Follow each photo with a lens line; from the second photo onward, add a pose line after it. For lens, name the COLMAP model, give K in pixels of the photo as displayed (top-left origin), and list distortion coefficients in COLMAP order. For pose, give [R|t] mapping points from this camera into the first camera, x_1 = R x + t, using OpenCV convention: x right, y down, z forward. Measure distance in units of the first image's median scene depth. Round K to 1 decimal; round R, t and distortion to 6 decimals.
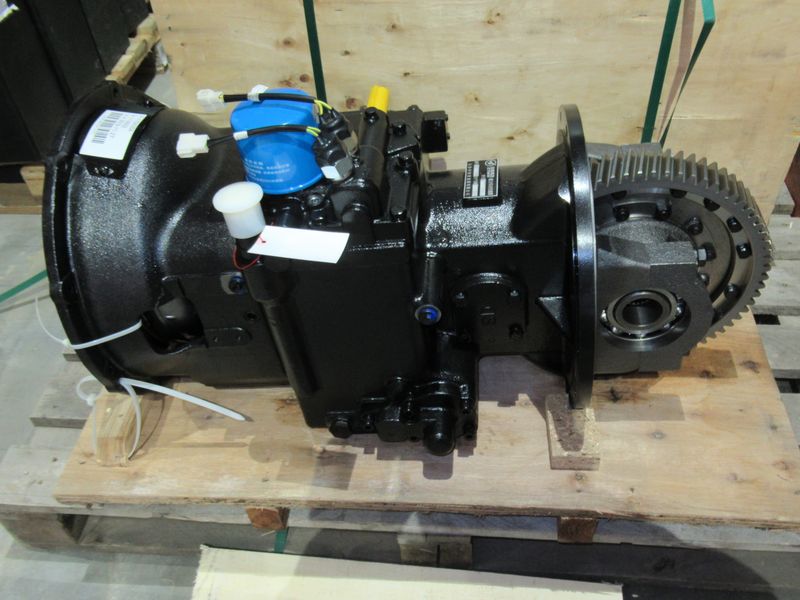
lens RADIAL K [[728.3, 0, 412.0], [0, 728.3, 300.5], [0, 0, 1]] dist [-0.003251, -0.004082]
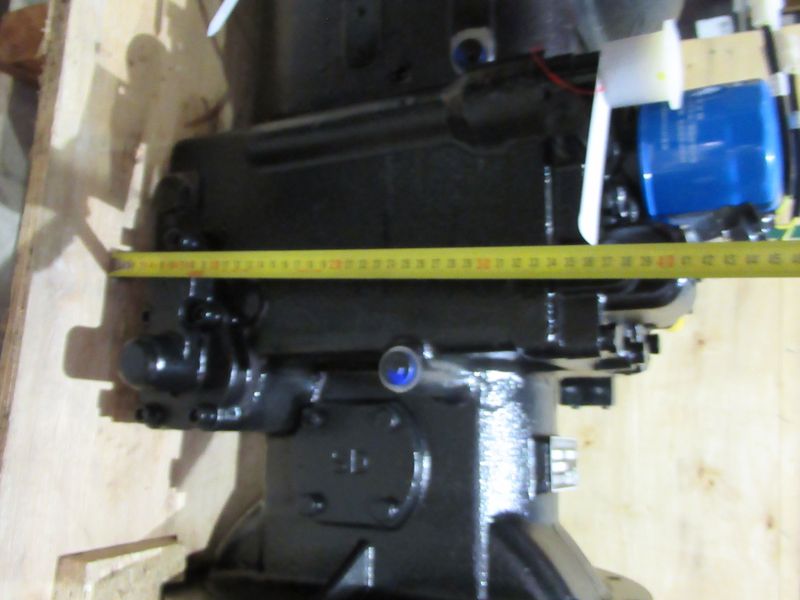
lens RADIAL K [[768.5, 0, 400.0], [0, 768.5, 300.0], [0, 0, 1]] dist [0.005433, -0.012158]
pose [[-0.102177, 0.994077, -0.037026, -0.008134], [-0.956524, -0.108402, -0.270761, 0.161405], [-0.273171, 0.007751, 0.961934, 0.360924]]
